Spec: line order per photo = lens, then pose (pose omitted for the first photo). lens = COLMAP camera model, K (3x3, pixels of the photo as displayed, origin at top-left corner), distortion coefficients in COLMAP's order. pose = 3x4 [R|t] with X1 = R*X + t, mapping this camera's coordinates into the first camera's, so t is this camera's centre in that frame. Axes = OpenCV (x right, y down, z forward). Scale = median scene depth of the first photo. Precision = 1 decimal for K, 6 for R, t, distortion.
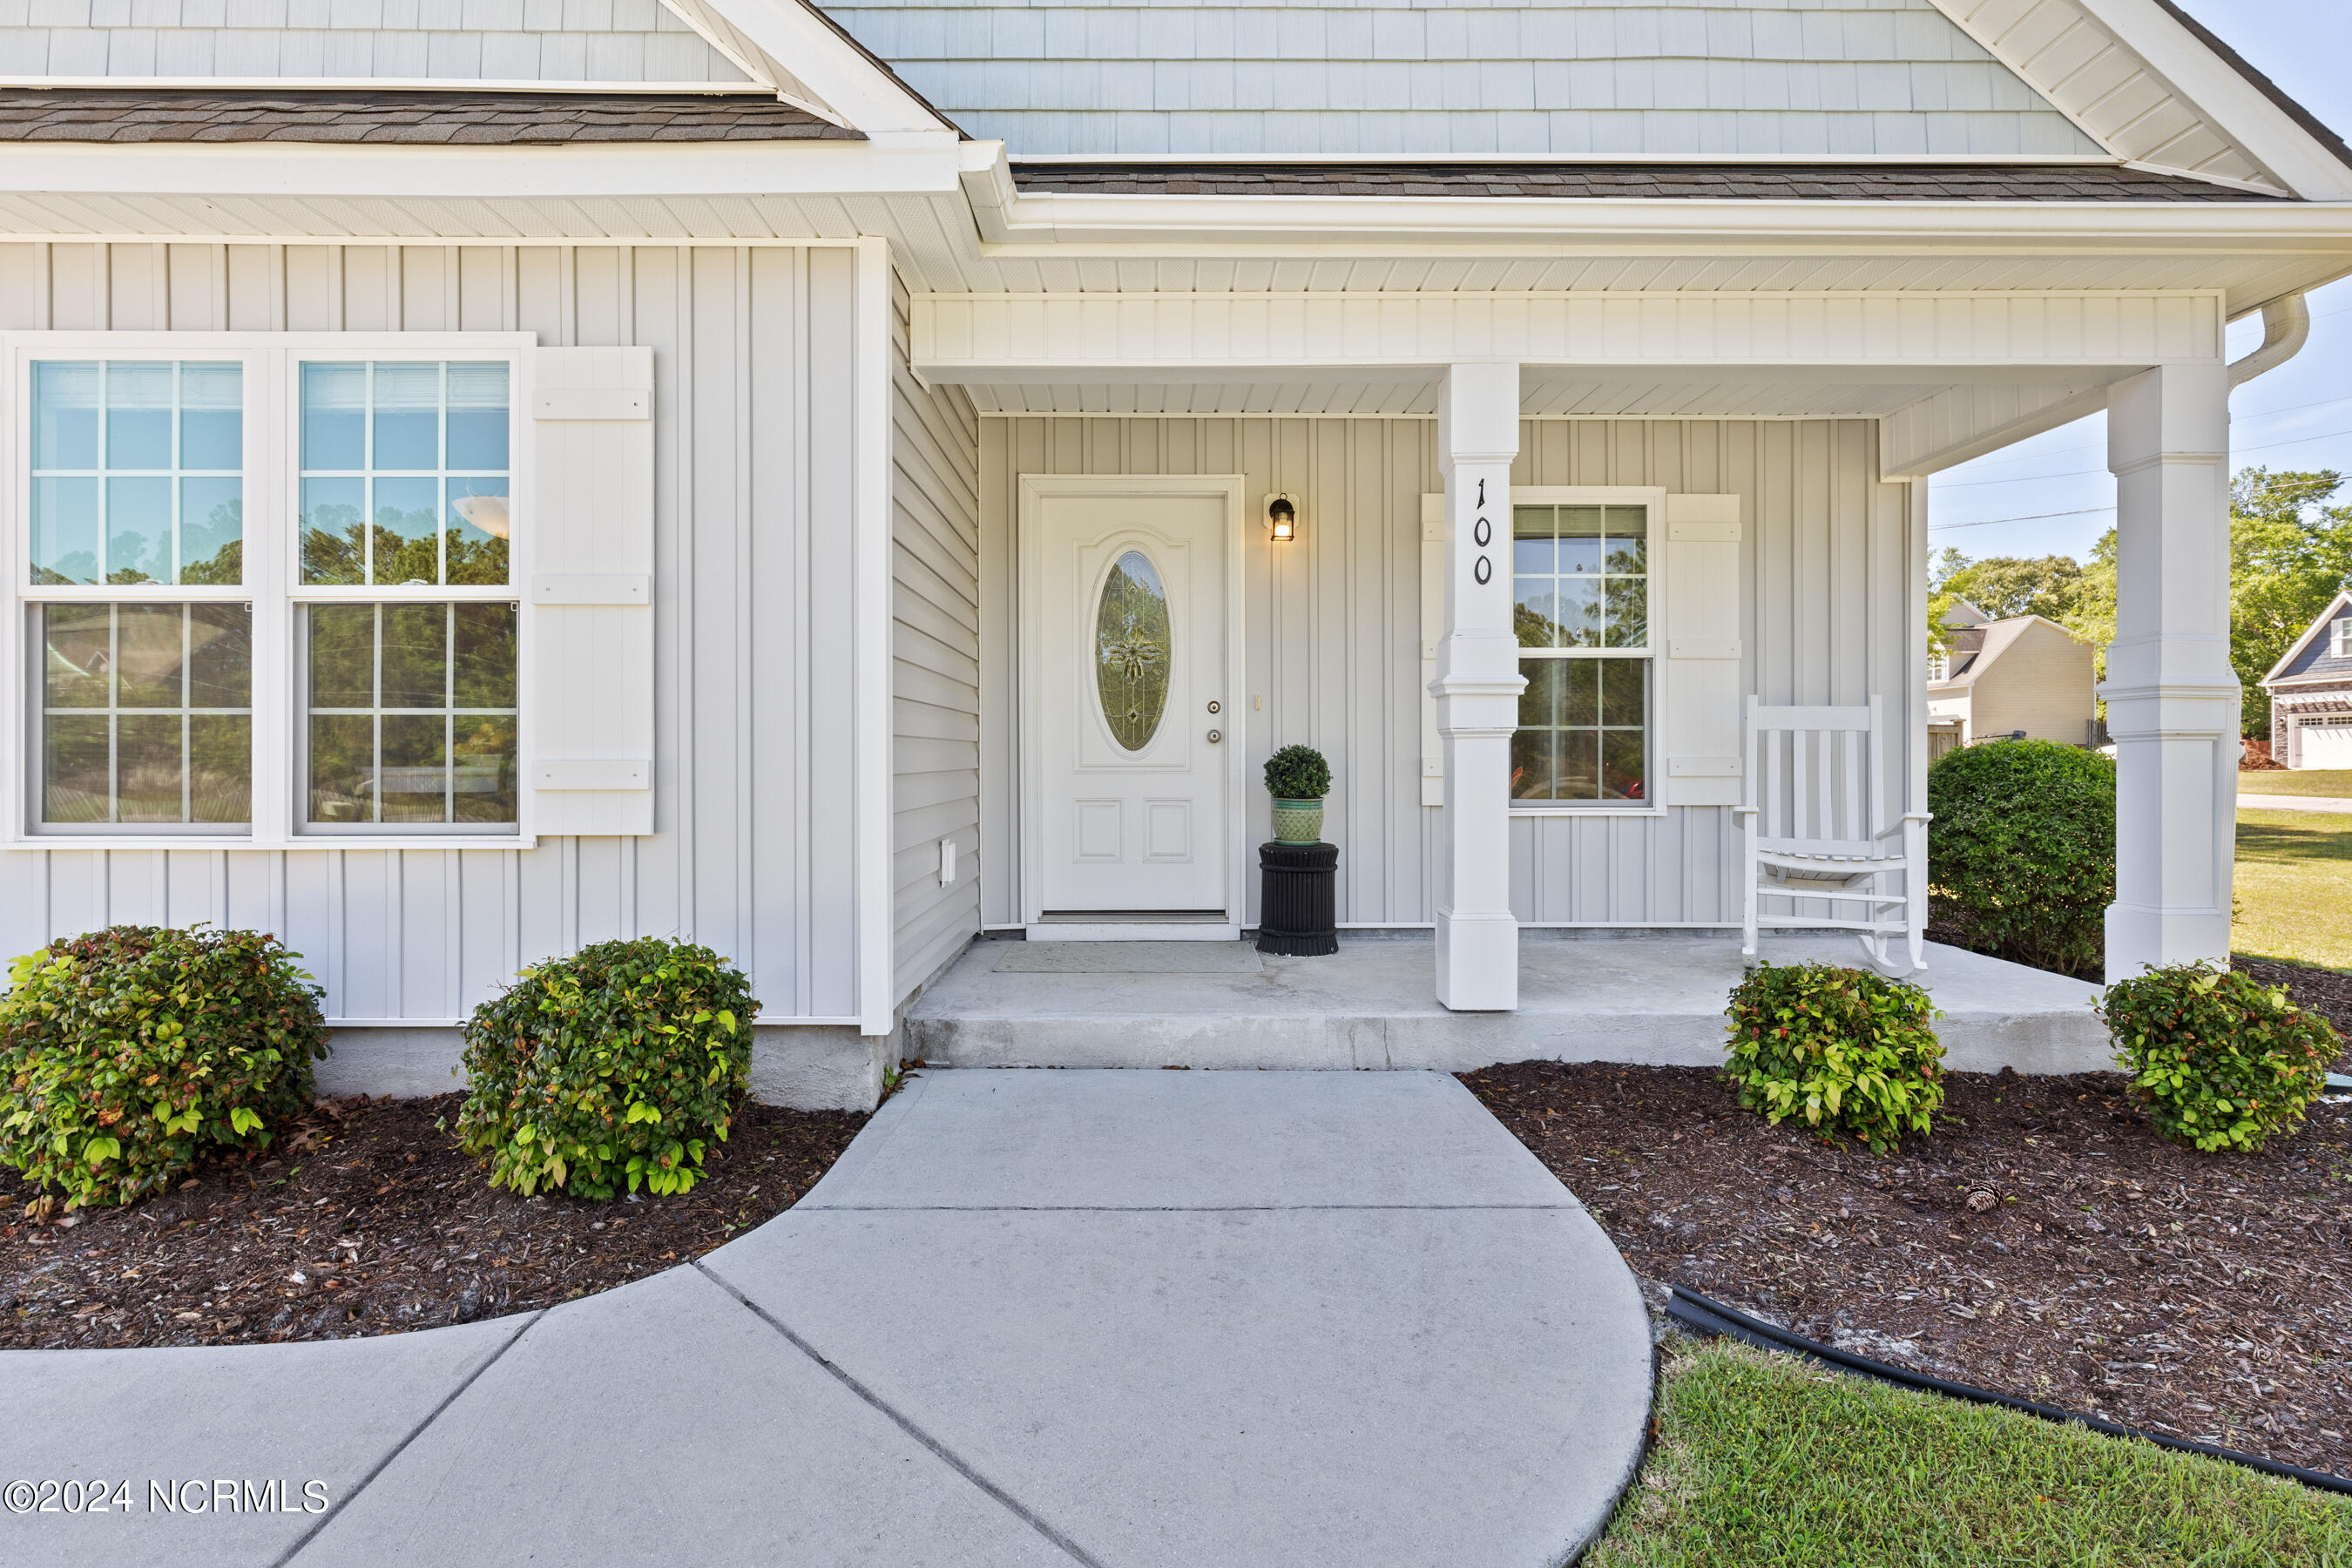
lens RADIAL K [[1132.6, 0, 1135.6], [0, 1132.6, 730.5], [0, 0, 1]] dist [-0.010994, -0.000338]
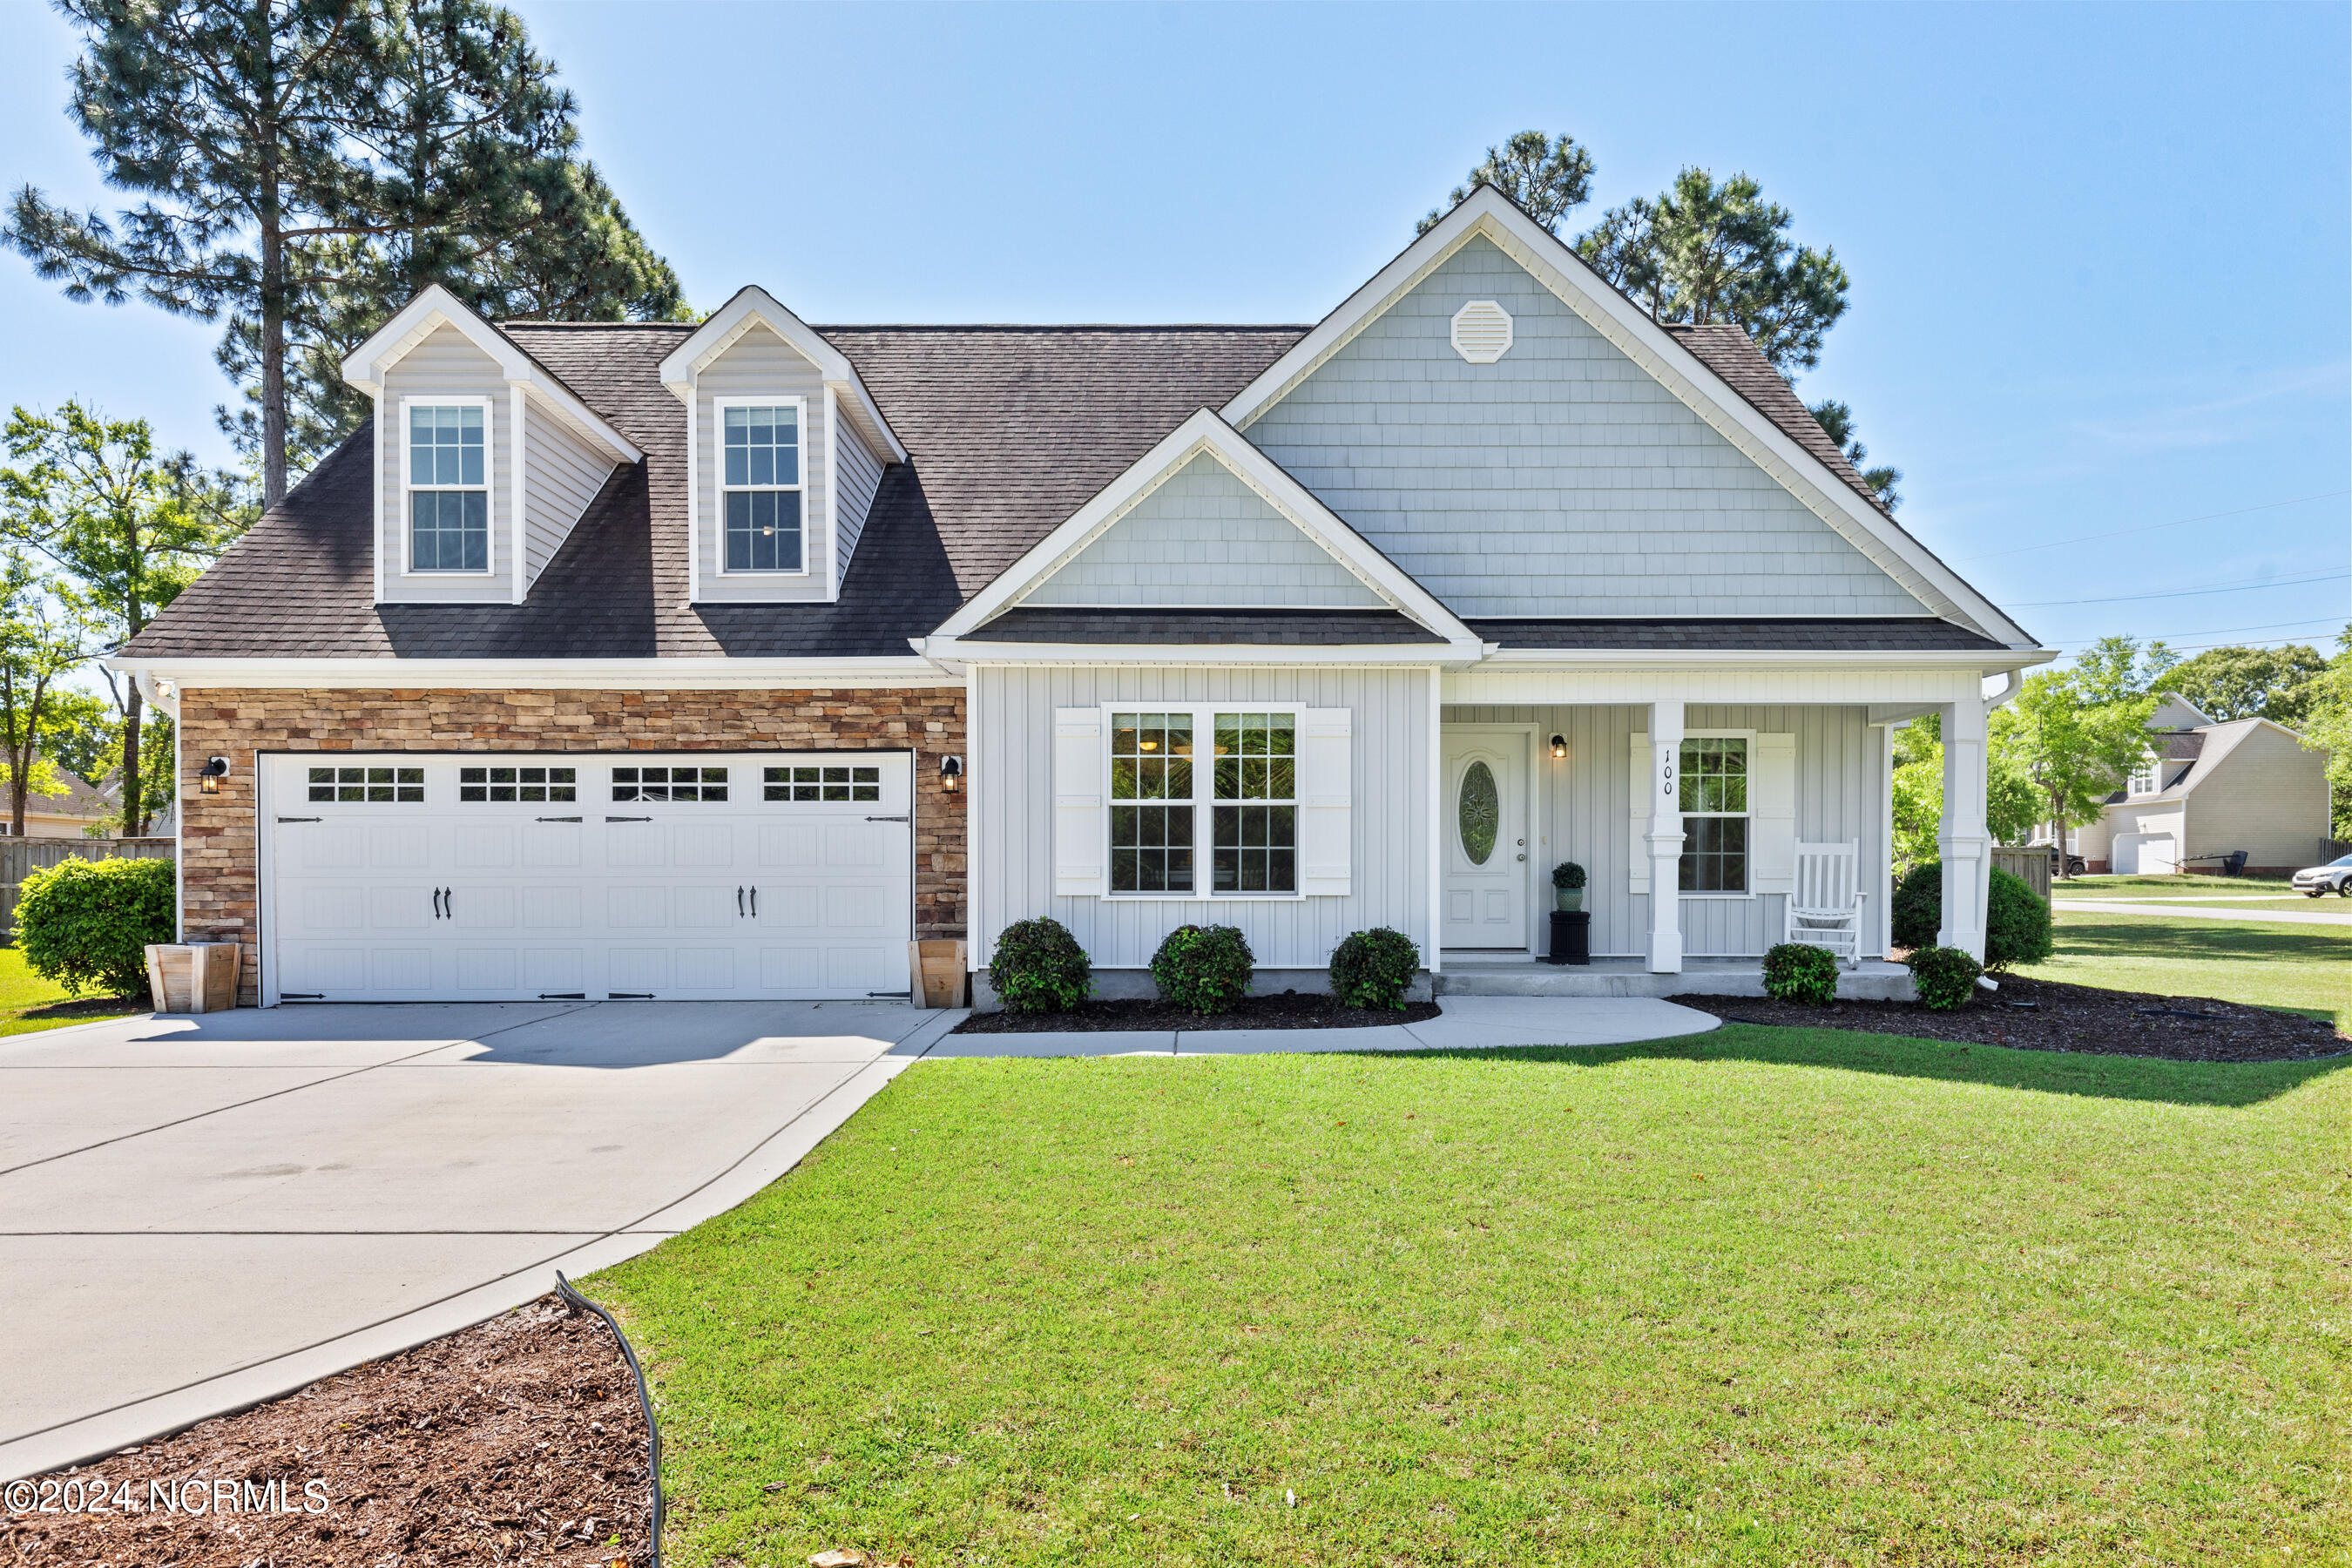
lens RADIAL K [[1442.1, 0, 1173.2], [0, 1442.1, 853.3], [0, 0, 1]] dist [0.010119, -0.001091]
pose [[0.999989, 0.002771, 0.003651, -0.570670], [-0.002789, 0.999983, 0.005092, -0.013852], [-0.003636, -0.005102, 0.999980, -1.560348]]
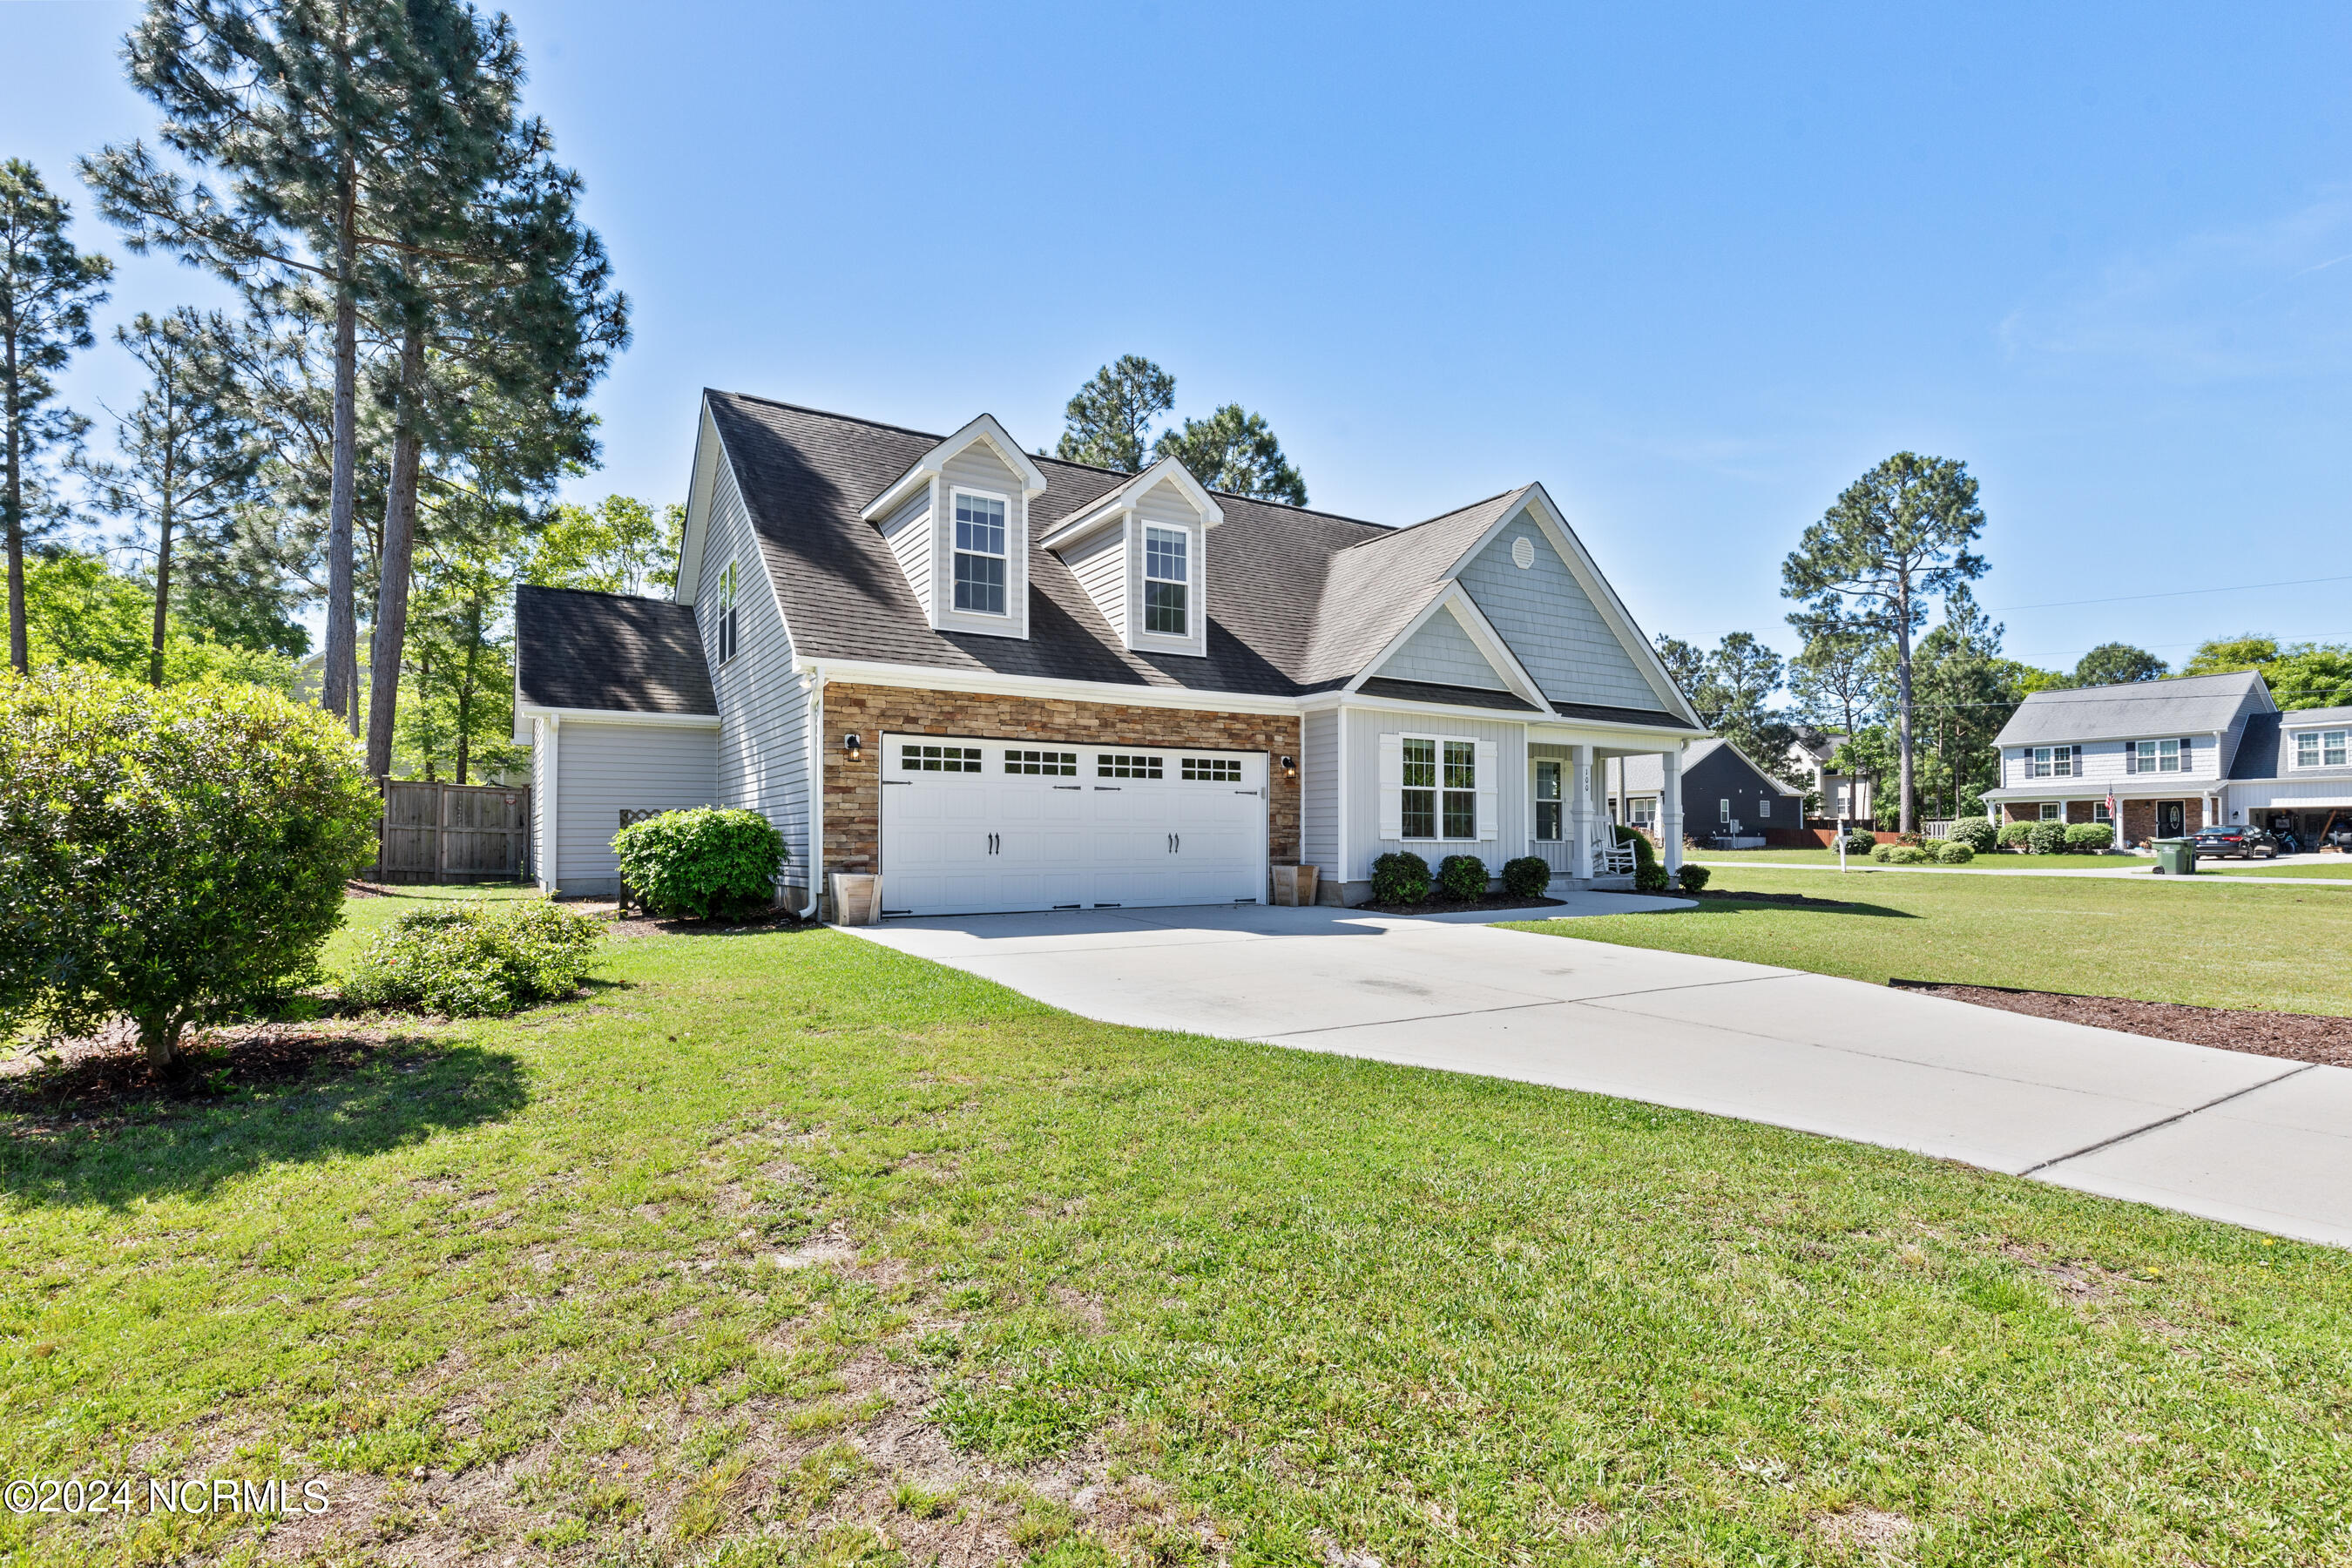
lens RADIAL K [[1048.3, 0, 1179.5], [0, 1048.3, 774.6], [0, 0, 1]] dist [0.005327, -0.000575]
pose [[0.860537, 0.036303, 0.508093, -2.684815], [-0.022015, 0.999176, -0.034104, -0.004477], [-0.508912, 0.018163, 0.860627, -1.530710]]
